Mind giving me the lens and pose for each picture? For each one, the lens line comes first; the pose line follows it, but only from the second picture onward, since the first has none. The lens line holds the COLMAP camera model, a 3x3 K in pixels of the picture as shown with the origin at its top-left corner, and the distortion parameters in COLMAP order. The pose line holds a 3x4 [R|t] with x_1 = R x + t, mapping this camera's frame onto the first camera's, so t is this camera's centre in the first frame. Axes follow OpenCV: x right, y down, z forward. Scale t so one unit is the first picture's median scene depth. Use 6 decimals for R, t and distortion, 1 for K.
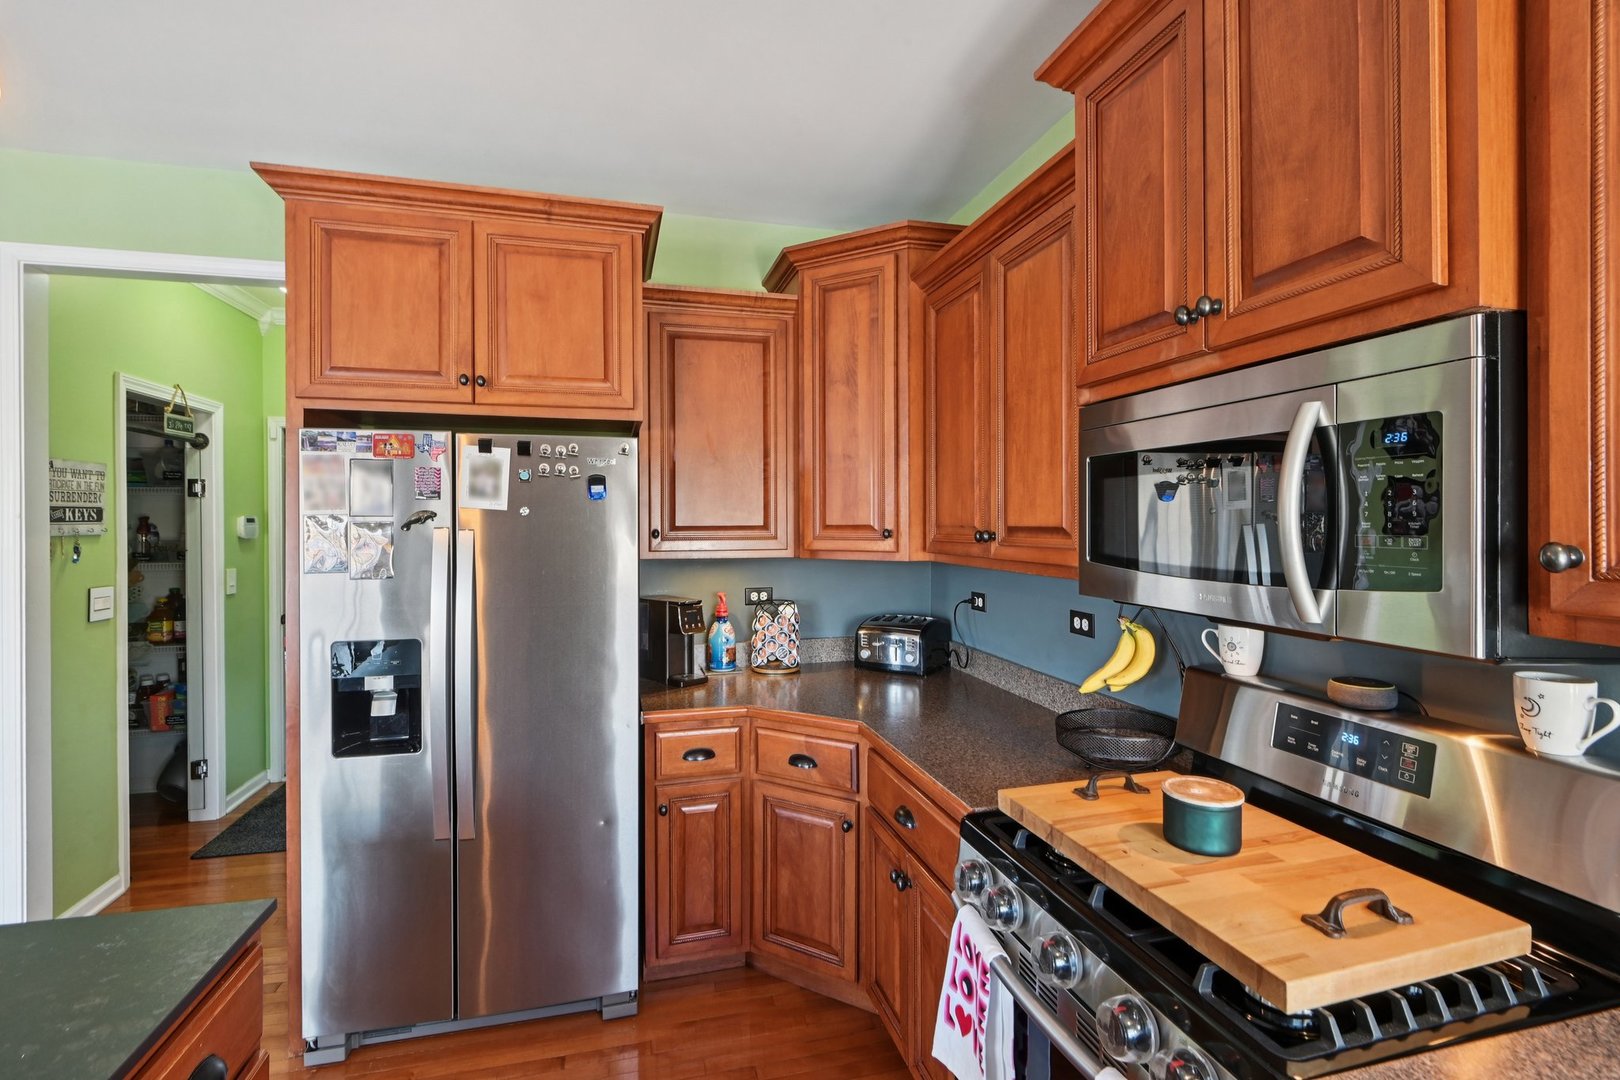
lens RADIAL K [[744.6, 0, 799.5], [0, 744.6, 523.2], [0, 0, 1]] dist [0.000844, -0.003684]
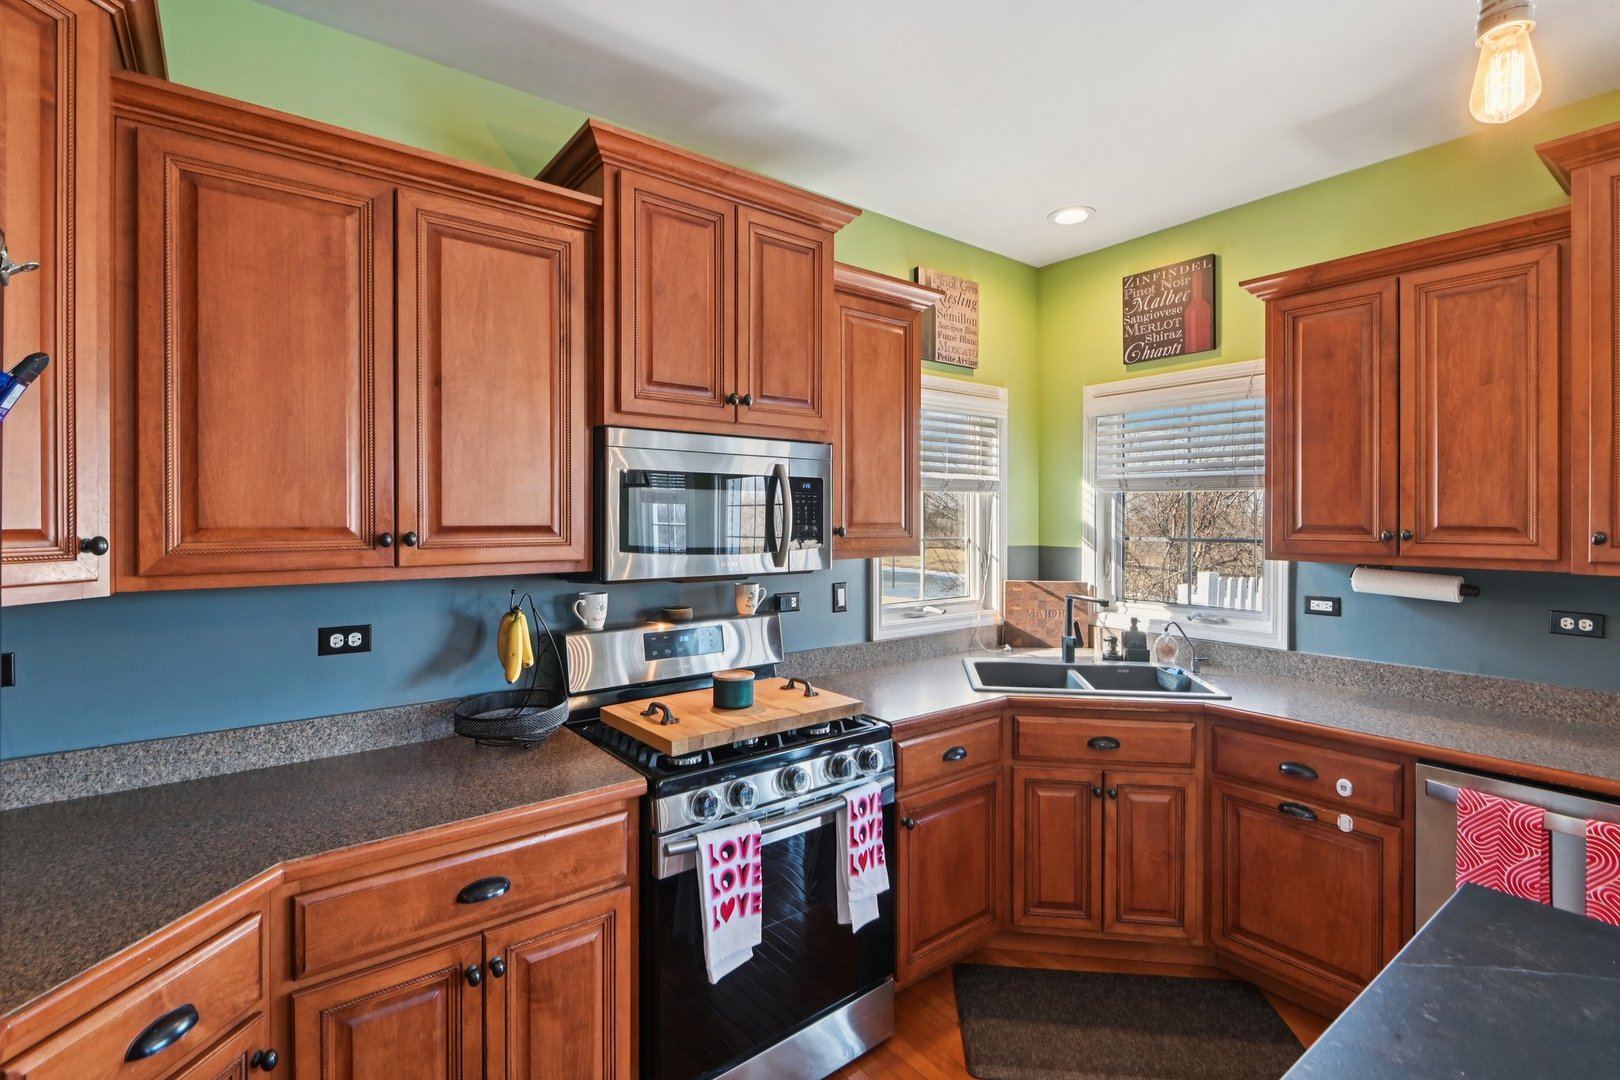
lens RADIAL K [[744.6, 0, 819.9], [0, 744.6, 518.6], [0, 0, 1]] dist [0.000844, -0.003684]
pose [[-0.412719, 0.000967, 0.910858, -0.637235], [0.003674, 0.999993, 0.000603, -0.003339], [-0.910851, 0.003596, -0.412720, 0.867537]]
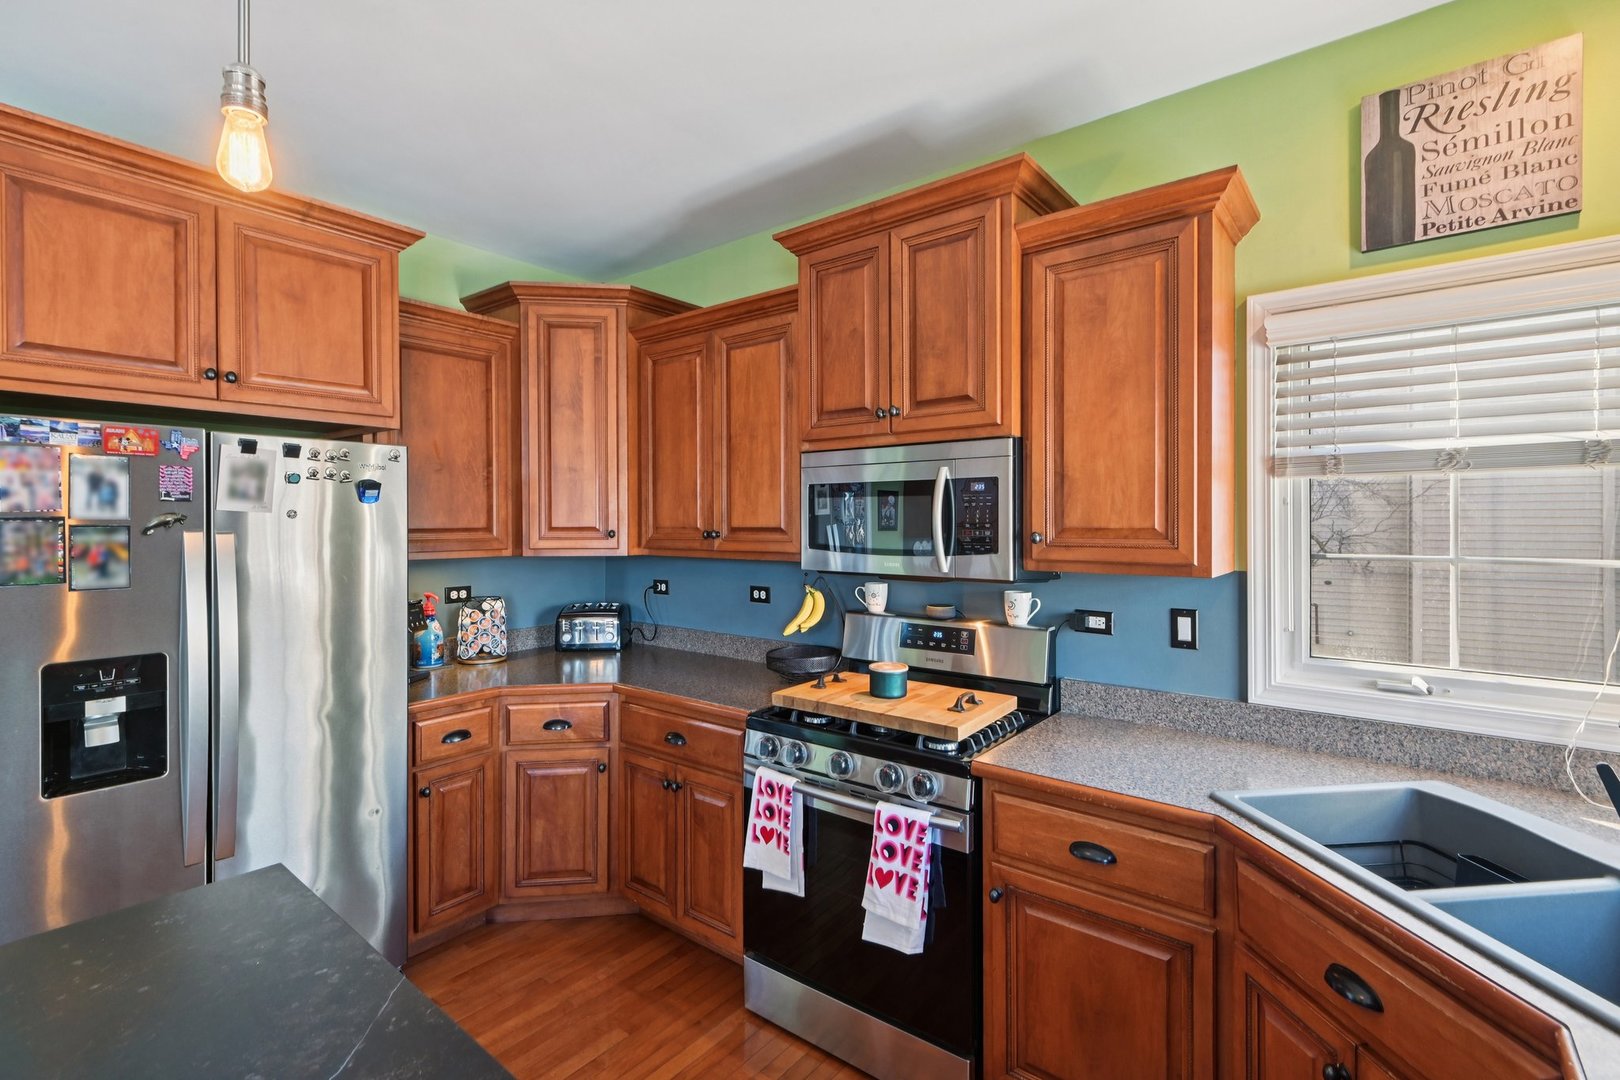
lens RADIAL K [[744.6, 0, 808.6], [0, 744.6, 527.4], [0, 0, 1]] dist [0.000844, -0.003684]
pose [[0.794447, -0.004281, 0.607319, -0.429577], [0.002543, 0.999990, 0.003722, -0.000549], [-0.607328, -0.001413, 0.794450, -0.209247]]
